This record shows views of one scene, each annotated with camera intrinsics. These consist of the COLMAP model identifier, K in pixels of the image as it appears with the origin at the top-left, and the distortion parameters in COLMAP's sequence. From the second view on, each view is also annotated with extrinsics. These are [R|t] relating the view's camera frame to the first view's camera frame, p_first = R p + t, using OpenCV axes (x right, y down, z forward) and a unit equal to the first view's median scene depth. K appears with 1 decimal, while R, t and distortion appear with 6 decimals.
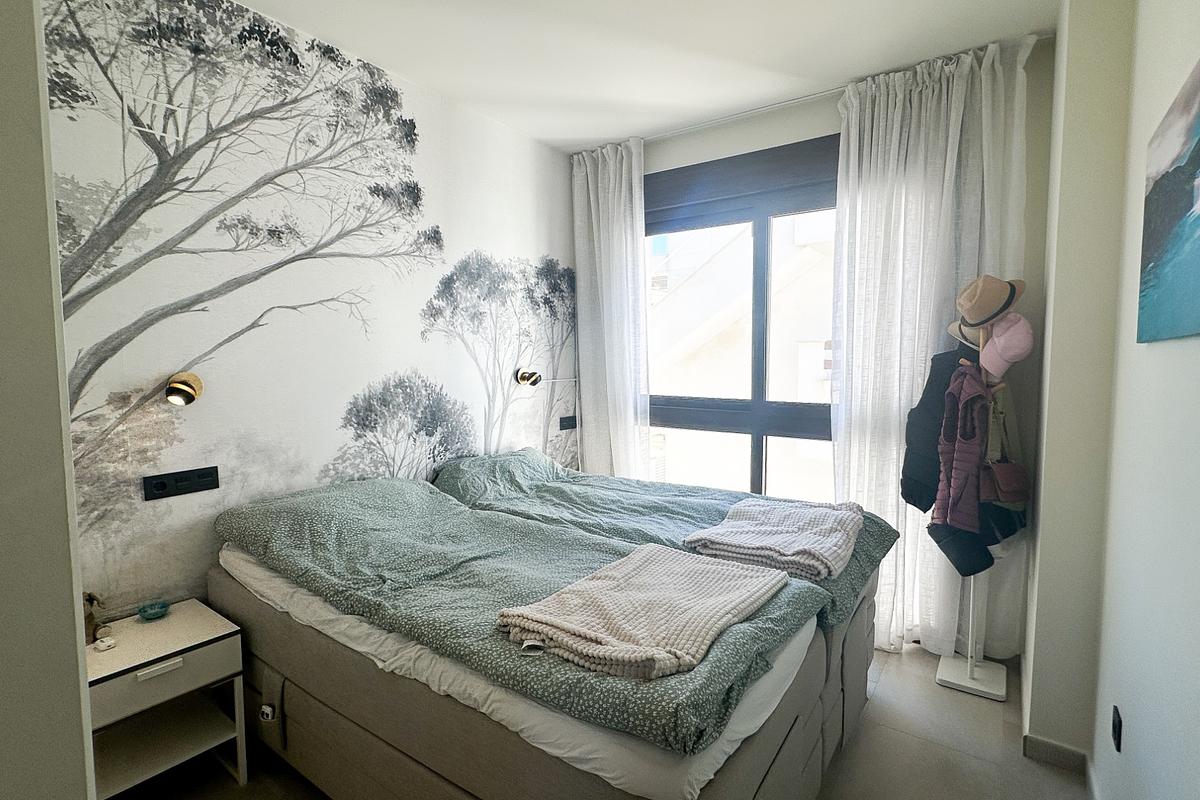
lens RADIAL K [[560.2, 0, 601.5], [0, 560.2, 398.5], [0, 0, 1]] dist [-0.000722, -0.000270]
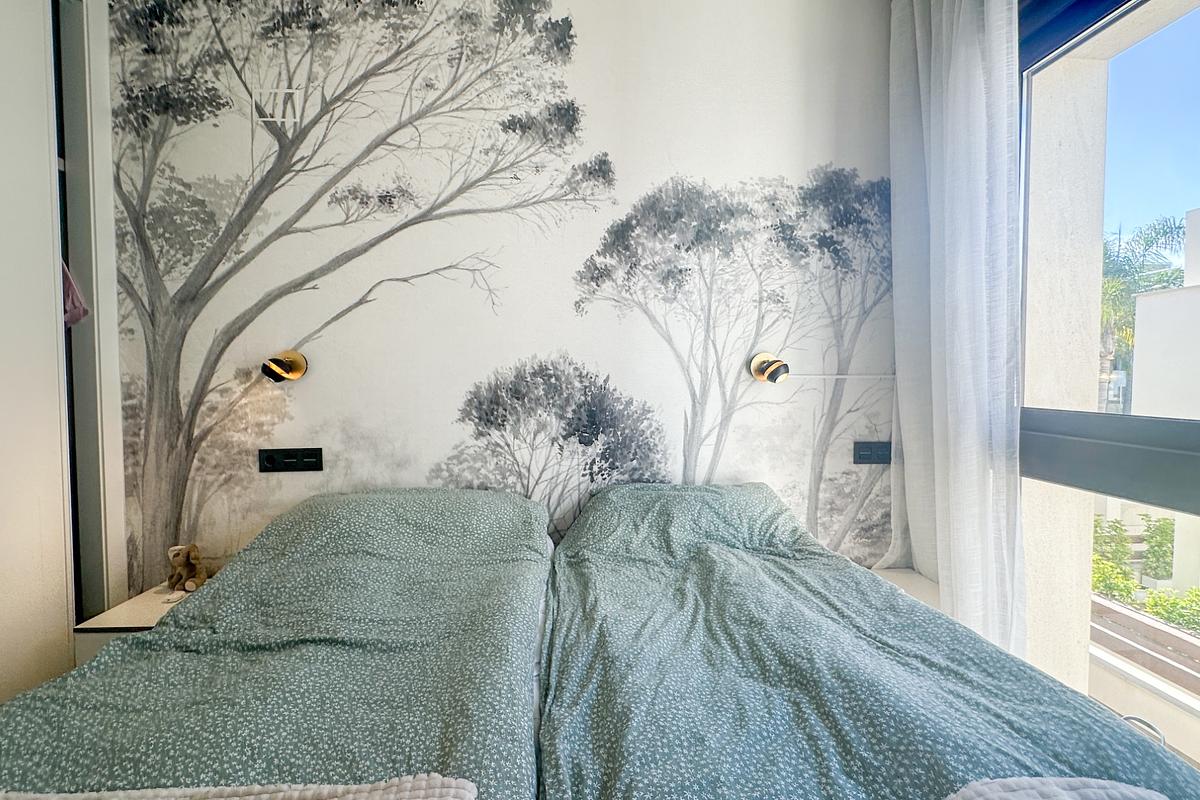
lens RADIAL K [[560.2, 0, 602.2], [0, 560.2, 400.0], [0, 0, 1]] dist [-0.000722, -0.000270]
pose [[0.627209, 0.030013, -0.778272, 0.328523], [-0.055852, 0.998418, -0.006508, 0.014747], [0.776846, 0.047550, 0.627893, 0.675273]]
